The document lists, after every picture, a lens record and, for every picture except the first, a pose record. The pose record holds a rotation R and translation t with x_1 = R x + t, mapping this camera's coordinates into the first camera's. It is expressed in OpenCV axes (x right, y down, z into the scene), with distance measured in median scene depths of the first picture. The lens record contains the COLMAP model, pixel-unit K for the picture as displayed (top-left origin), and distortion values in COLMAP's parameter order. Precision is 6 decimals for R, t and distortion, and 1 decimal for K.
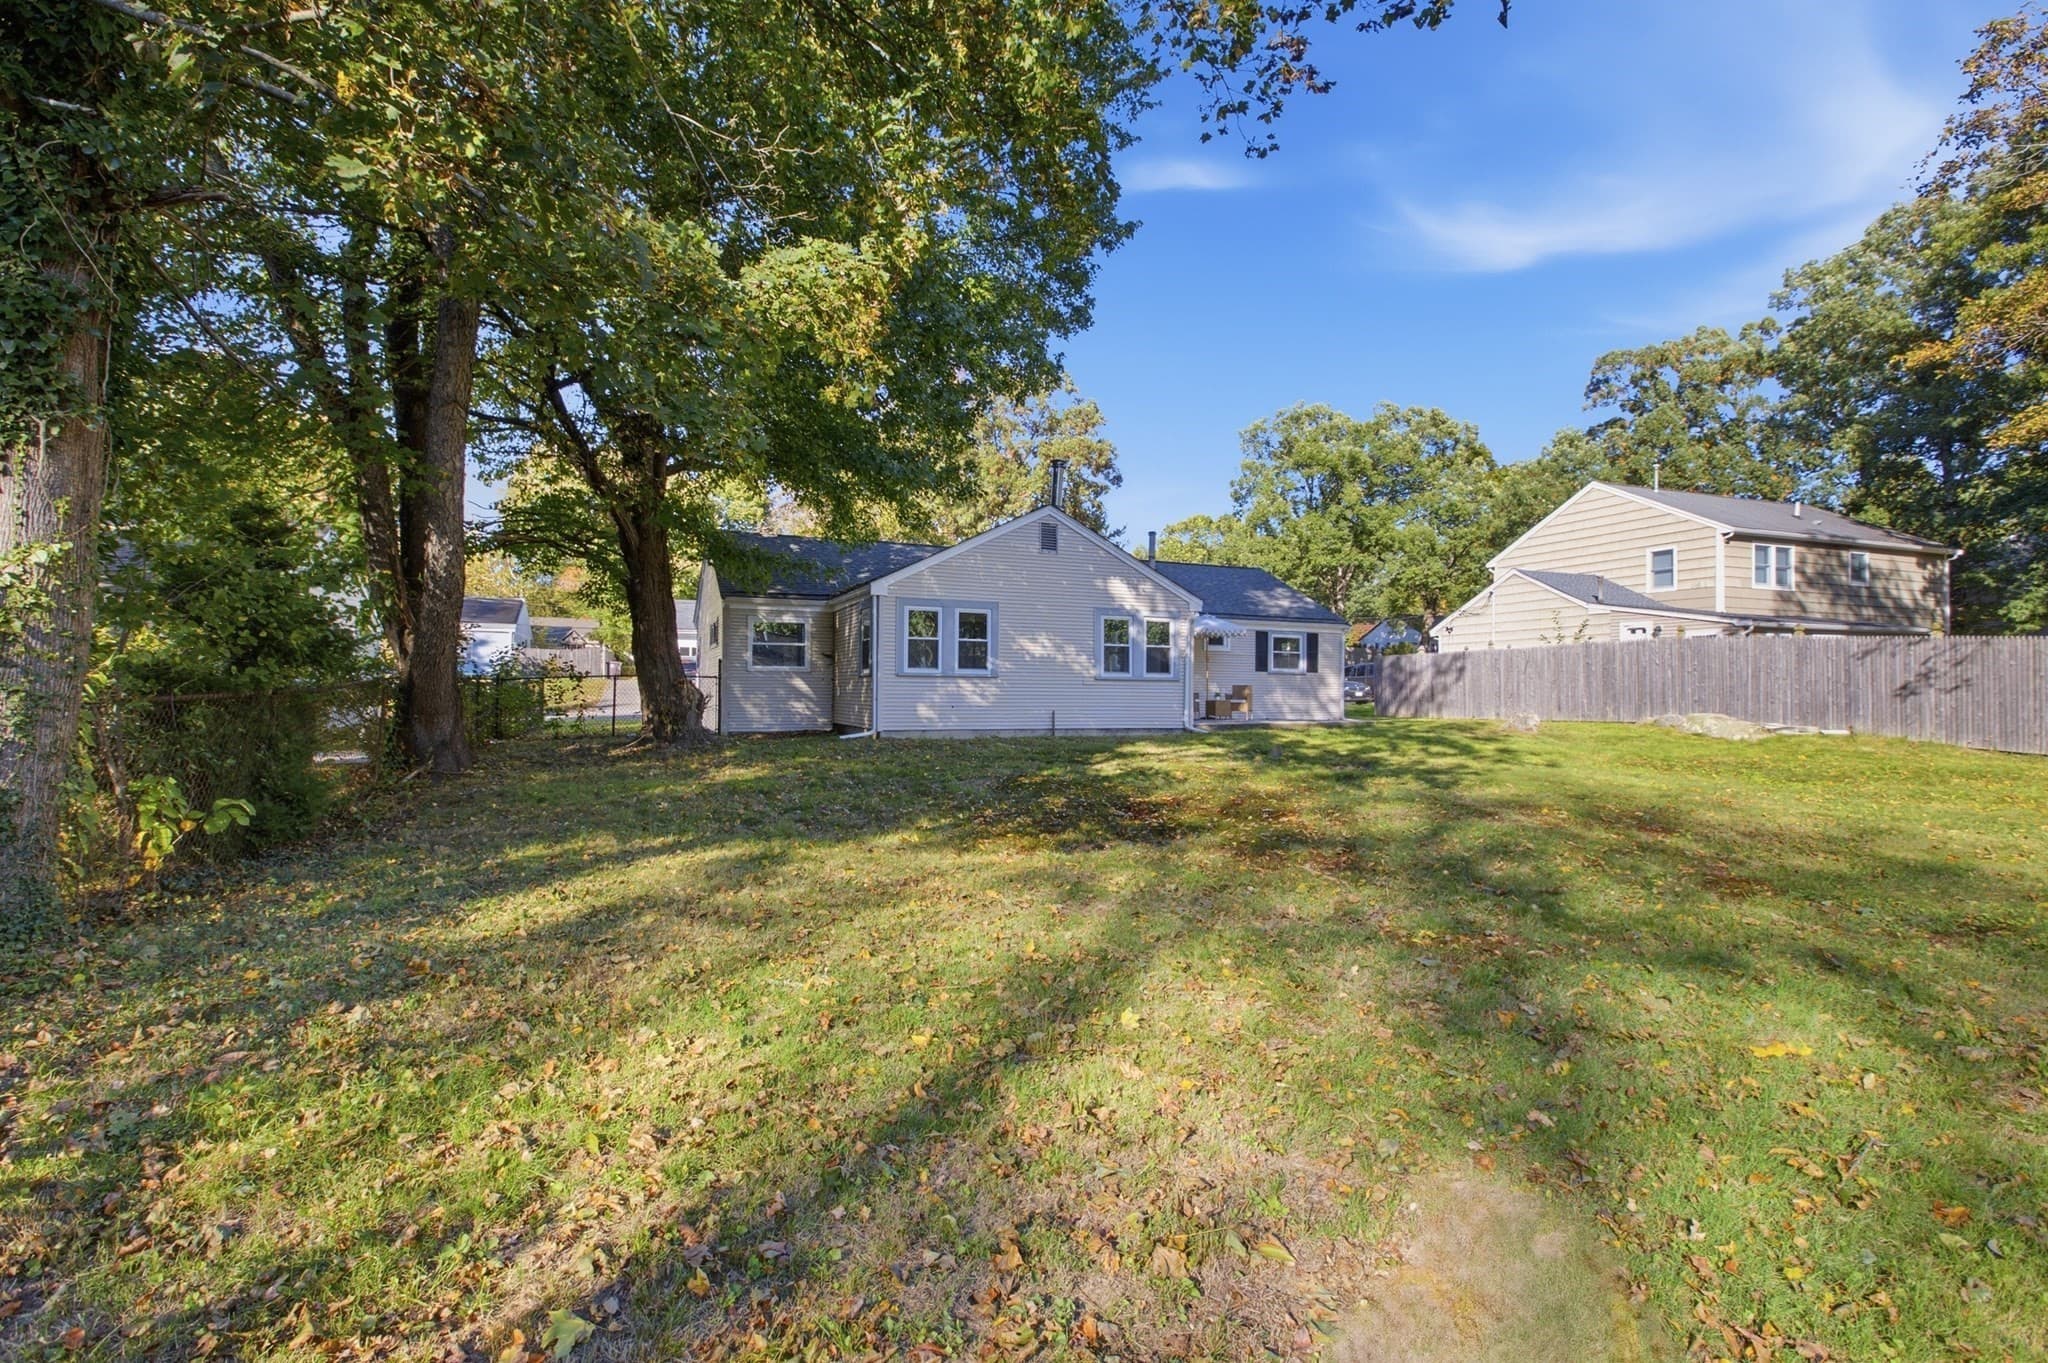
lens RADIAL K [[932.1, 0, 1025.0], [0, 932.1, 670.6], [0, 0, 1]] dist [0.003196, 0.001310]
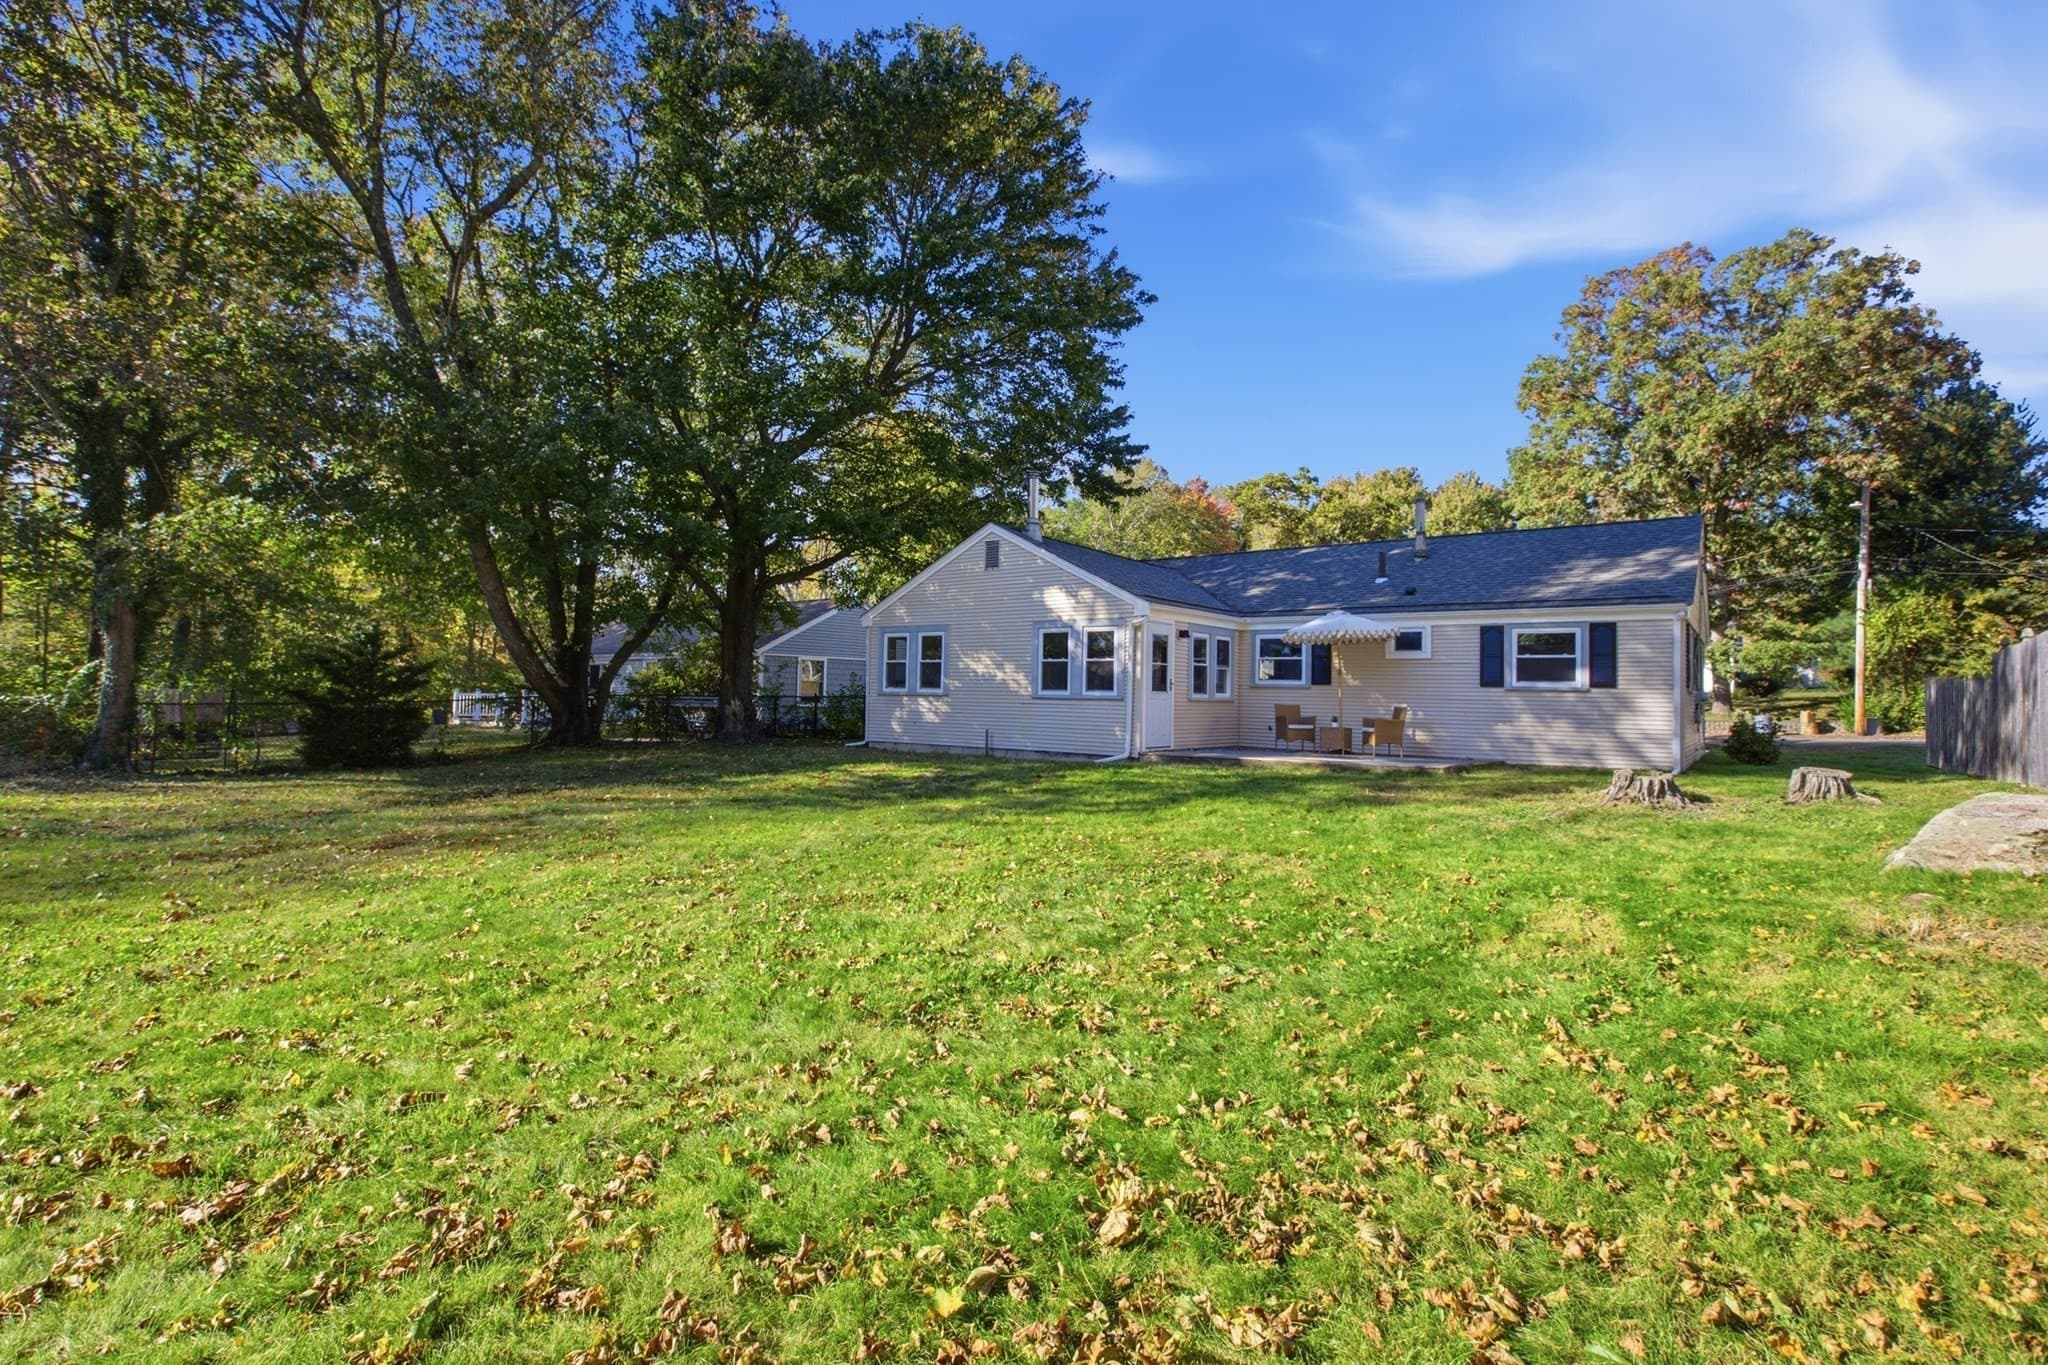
lens RADIAL K [[932.1, 0, 1035.9], [0, 932.1, 673.9], [0, 0, 1]] dist [0.003196, 0.001310]
pose [[0.511242, -0.015937, -0.859289, 0.640860], [0.004162, 0.999862, -0.016068, 0.000225], [0.859427, 0.004638, 0.511238, 0.379120]]
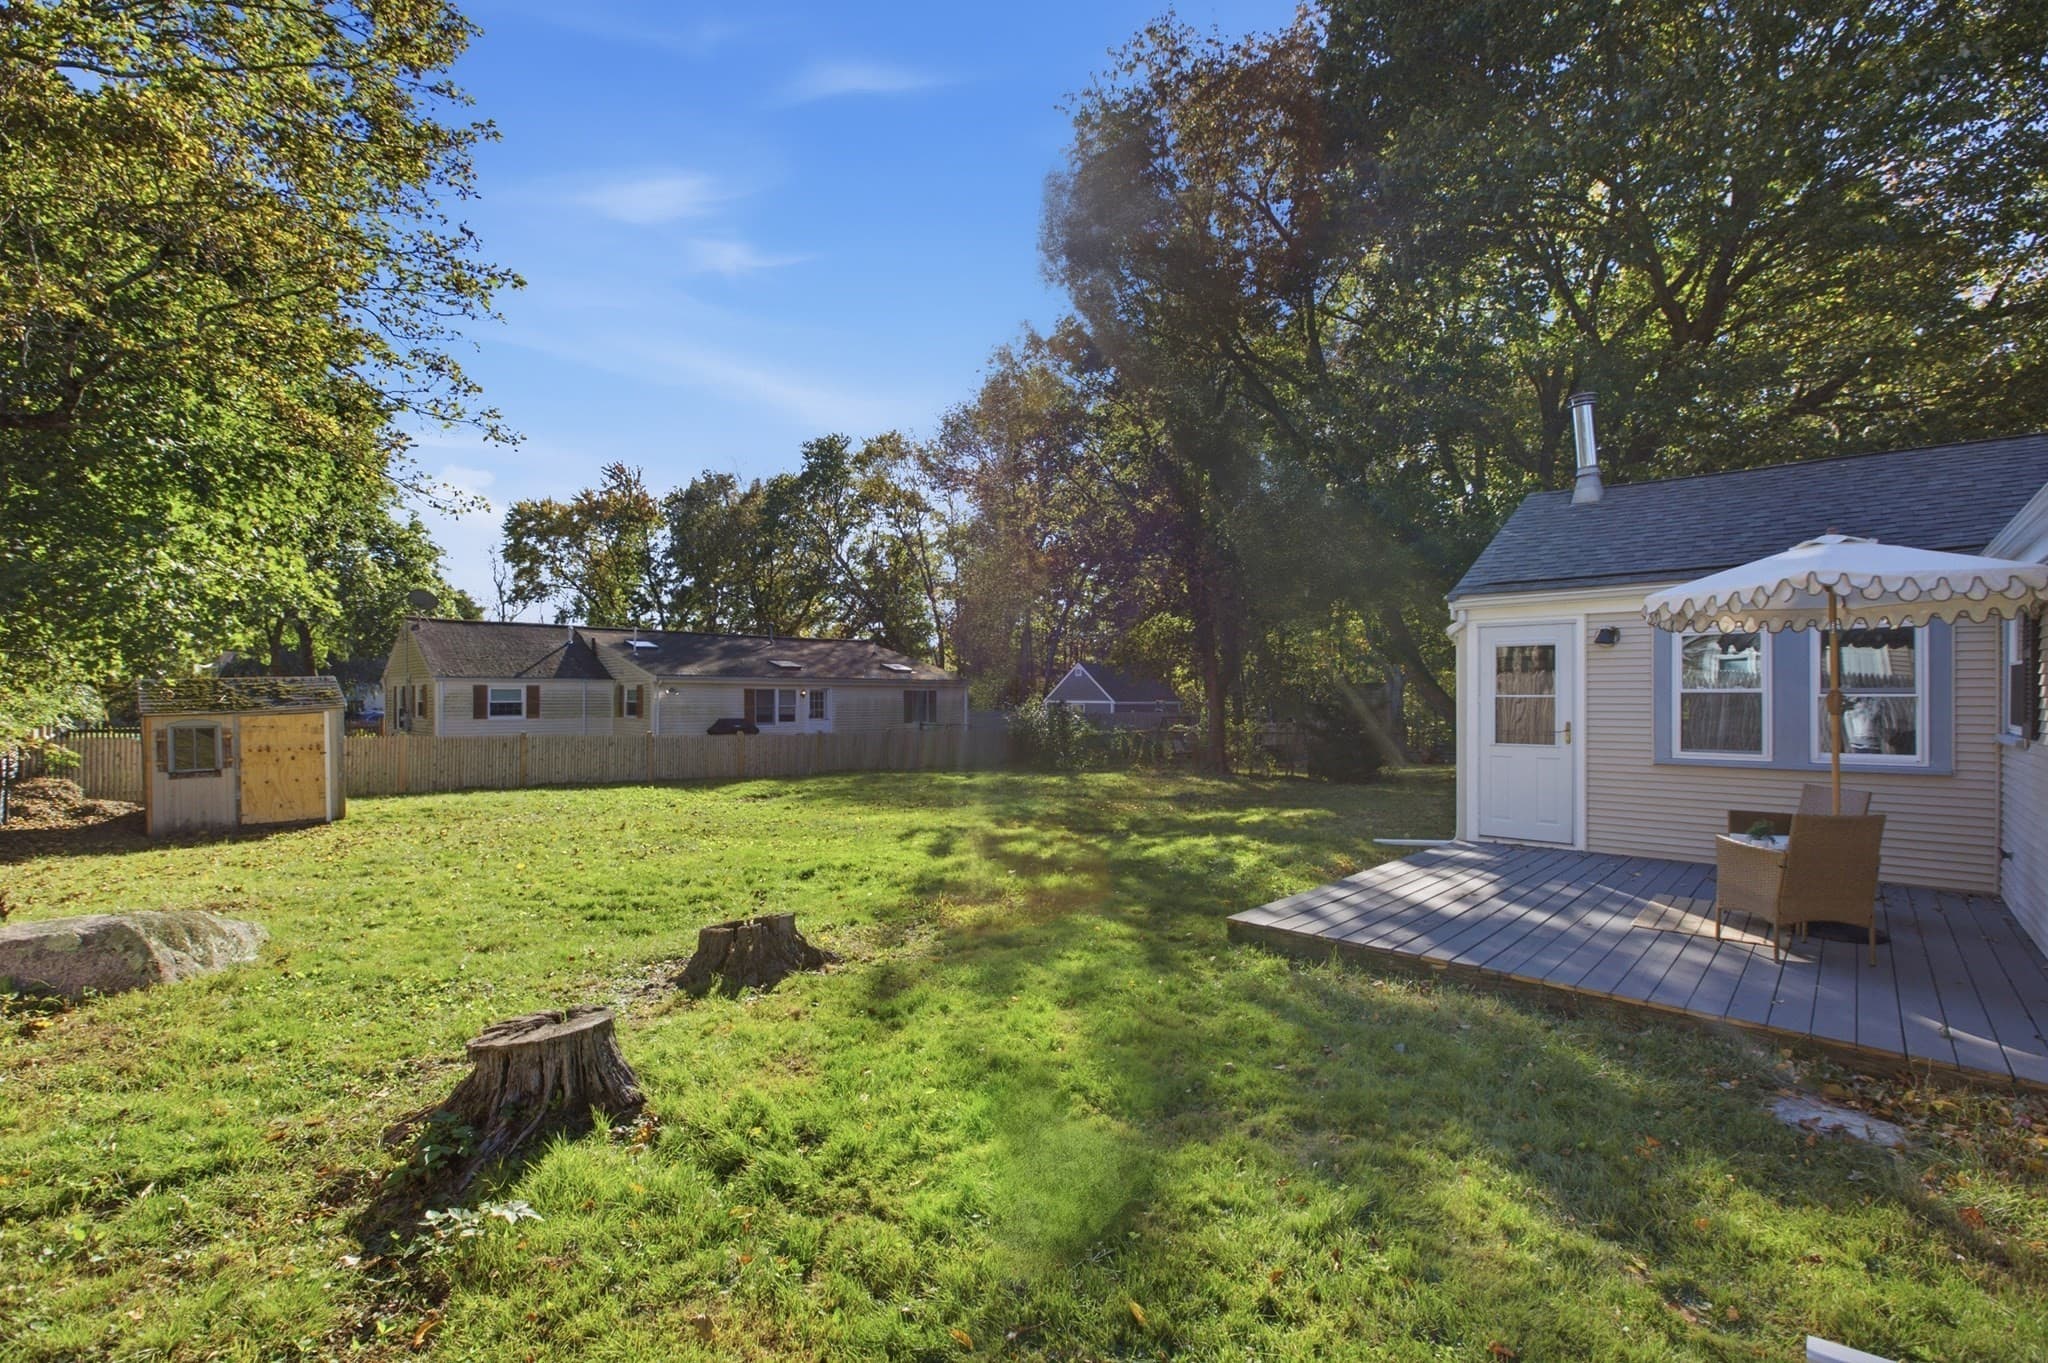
lens RADIAL K [[932.1, 0, 1024.4], [0, 932.1, 692.9], [0, 0, 1]] dist [0.003196, 0.001310]
pose [[-0.900307, -0.010403, -0.435132, 0.471744], [0.001140, 0.999655, -0.026260, -0.007984], [0.435255, -0.024138, -0.899984, 1.036191]]
